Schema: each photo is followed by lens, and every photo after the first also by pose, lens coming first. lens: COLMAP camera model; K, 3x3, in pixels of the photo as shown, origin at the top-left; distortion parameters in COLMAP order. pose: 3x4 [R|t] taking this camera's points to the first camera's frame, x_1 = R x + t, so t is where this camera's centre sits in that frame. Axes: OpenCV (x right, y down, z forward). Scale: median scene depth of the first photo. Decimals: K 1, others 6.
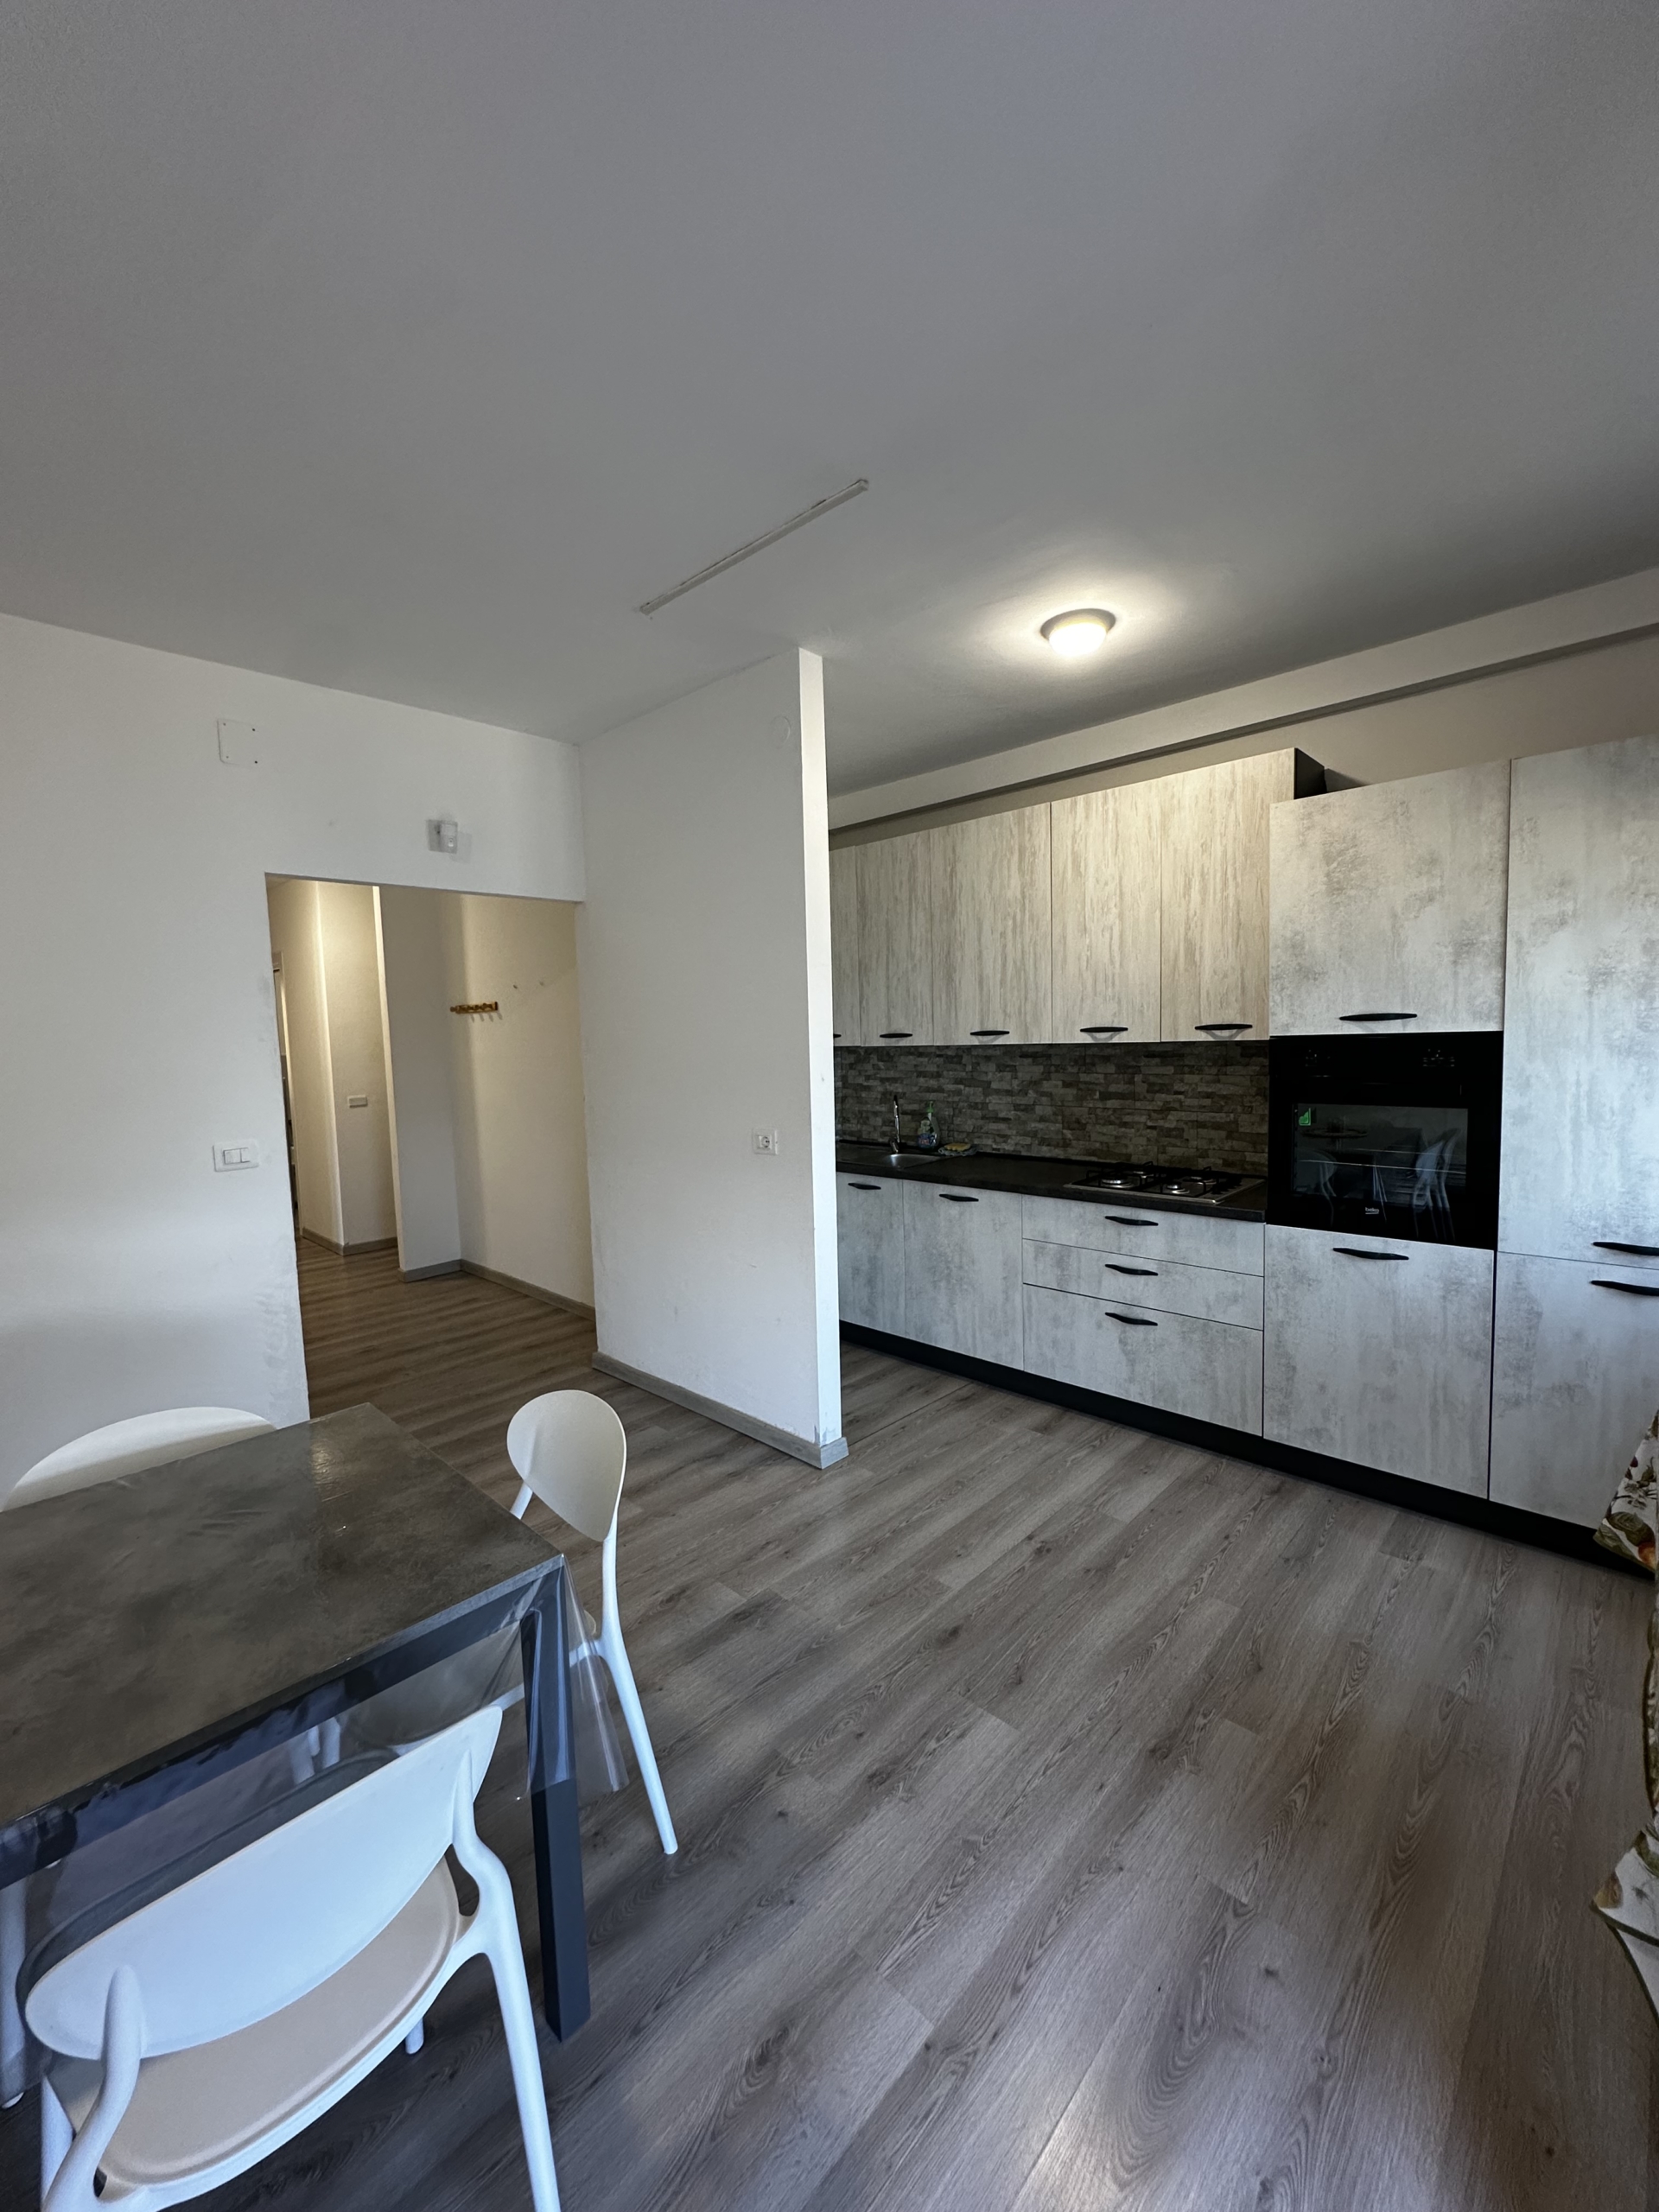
lens RADIAL K [[883.9, 0, 829.5], [0, 883.9, 1106.0], [0, 0, 1]] dist [-0.008684, 0.000346]
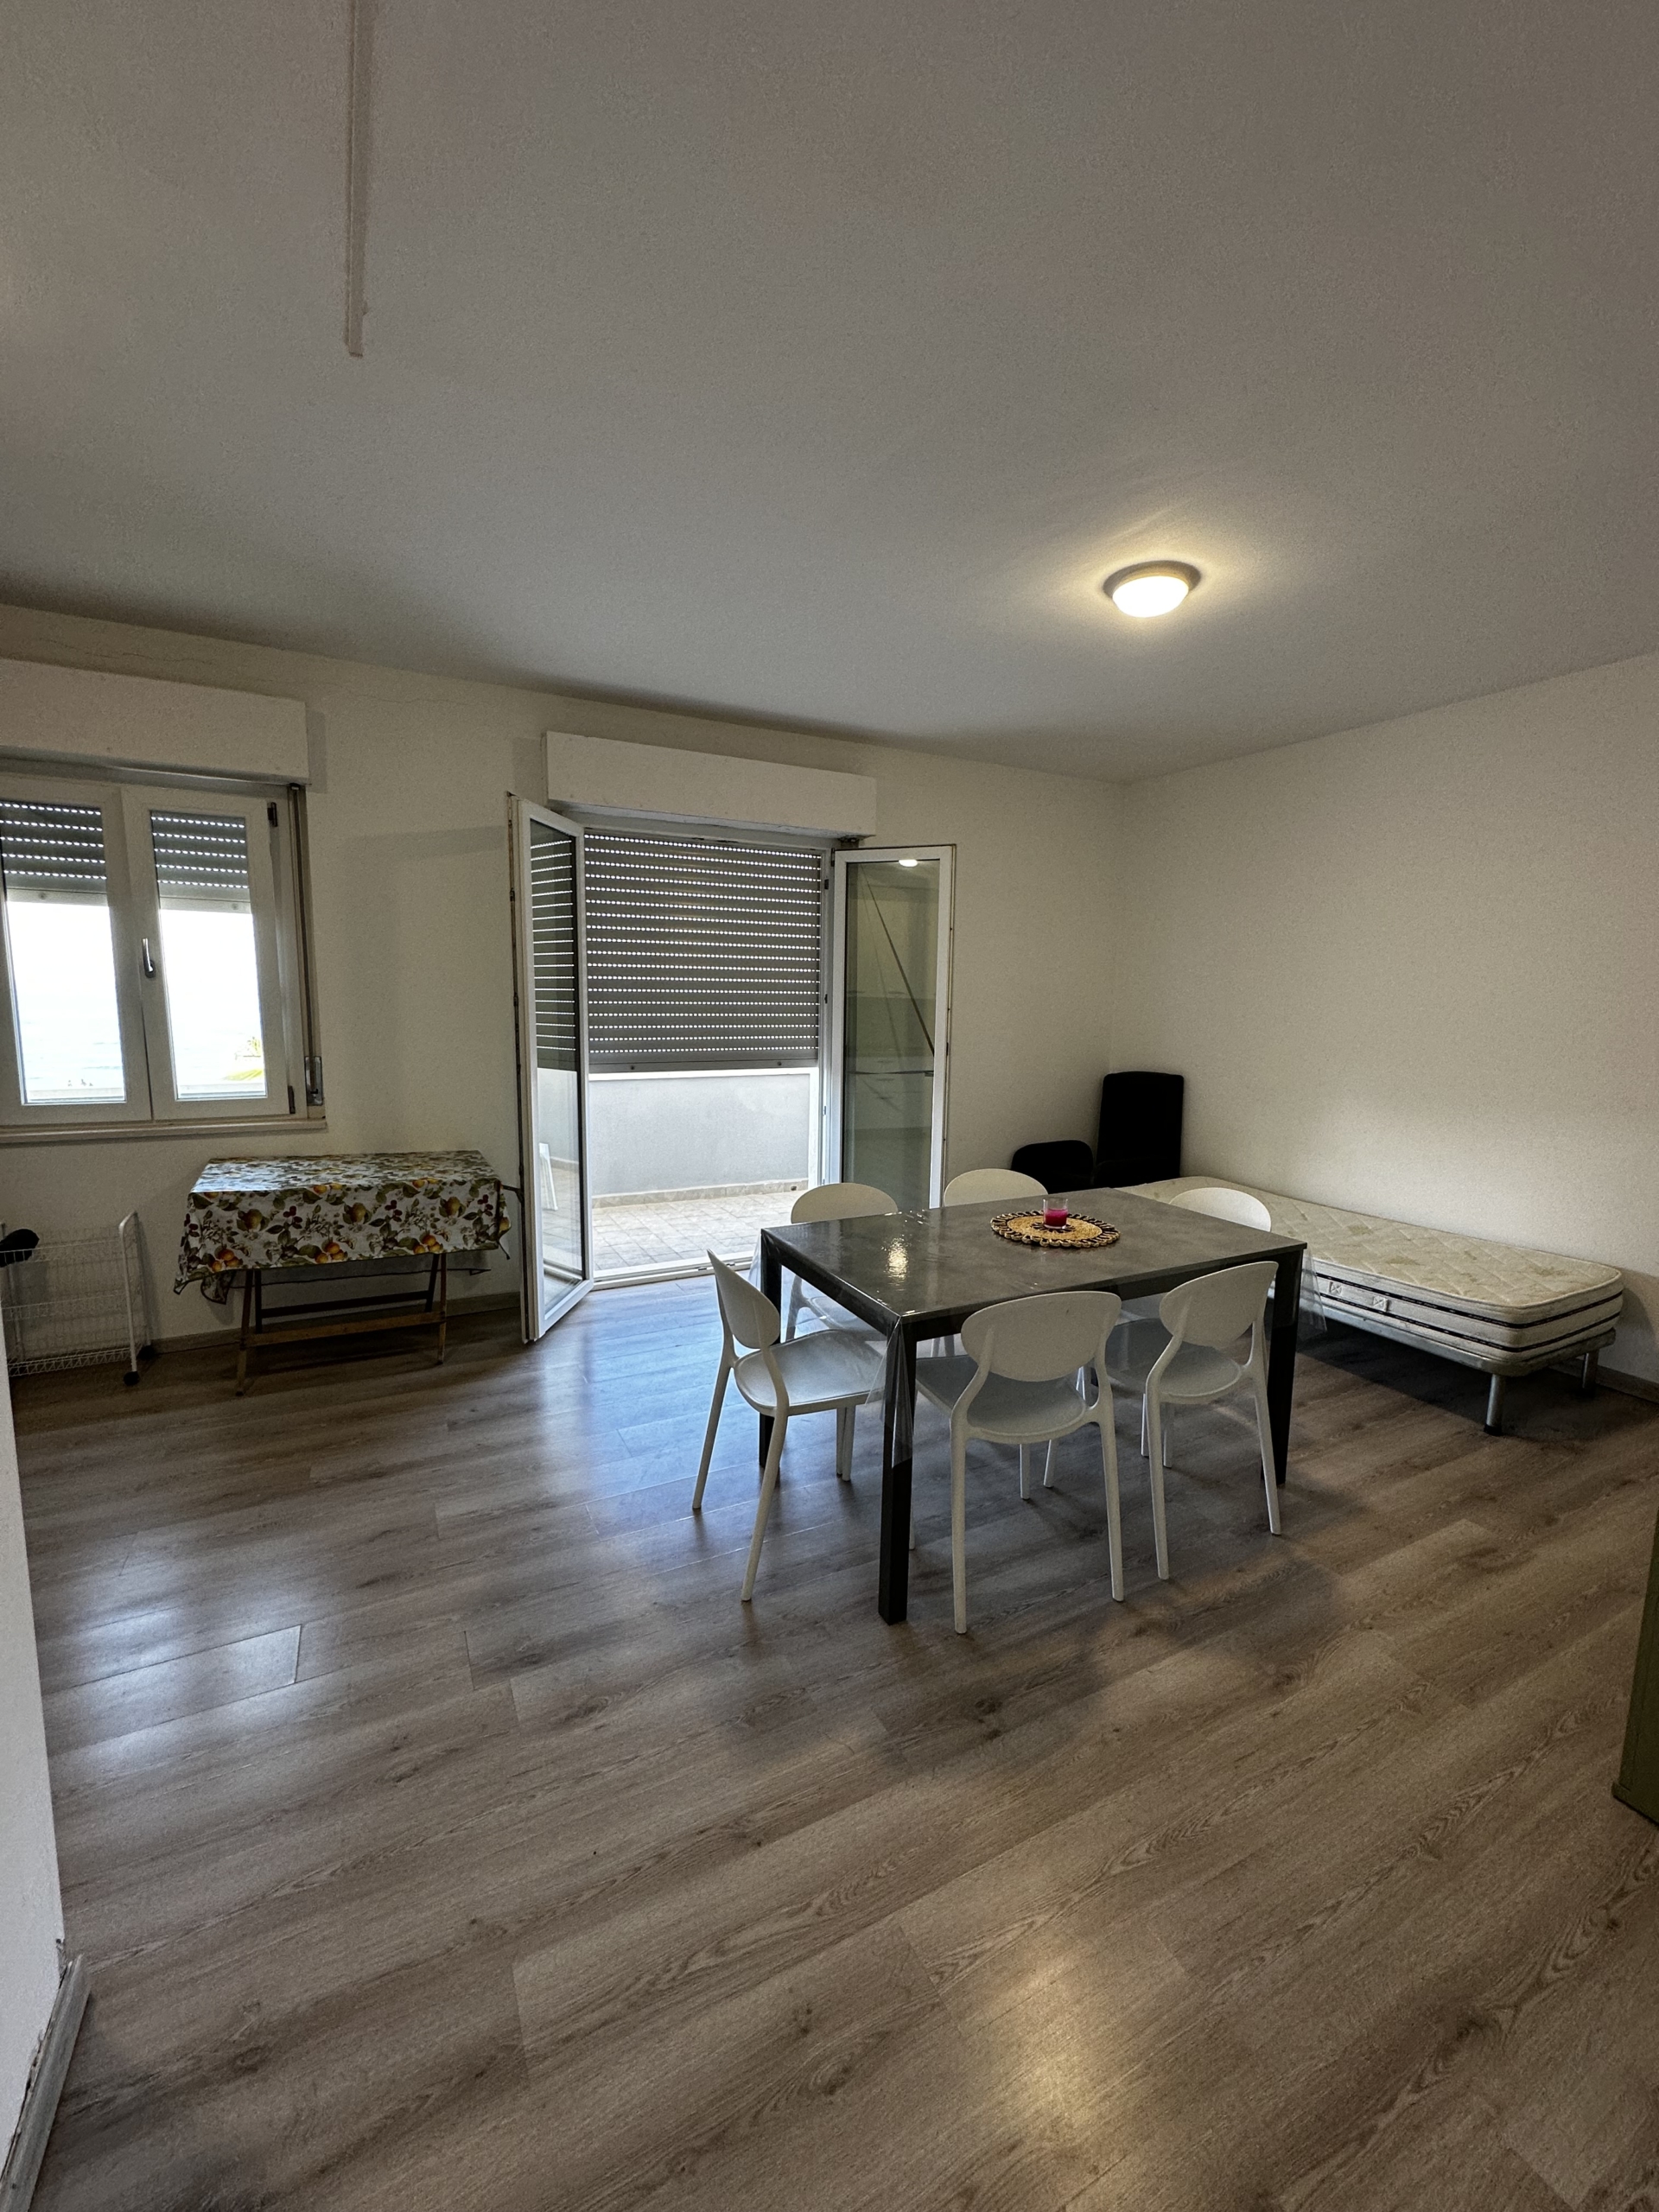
lens RADIAL K [[883.9, 0, 829.5], [0, 883.9, 1106.0], [0, 0, 1]] dist [-0.008684, 0.000346]
pose [[-0.947698, -0.026991, 0.318026, -0.619231], [0.038849, 0.979254, 0.198879, -0.101323], [-0.316796, 0.200832, -0.926988, 1.567161]]
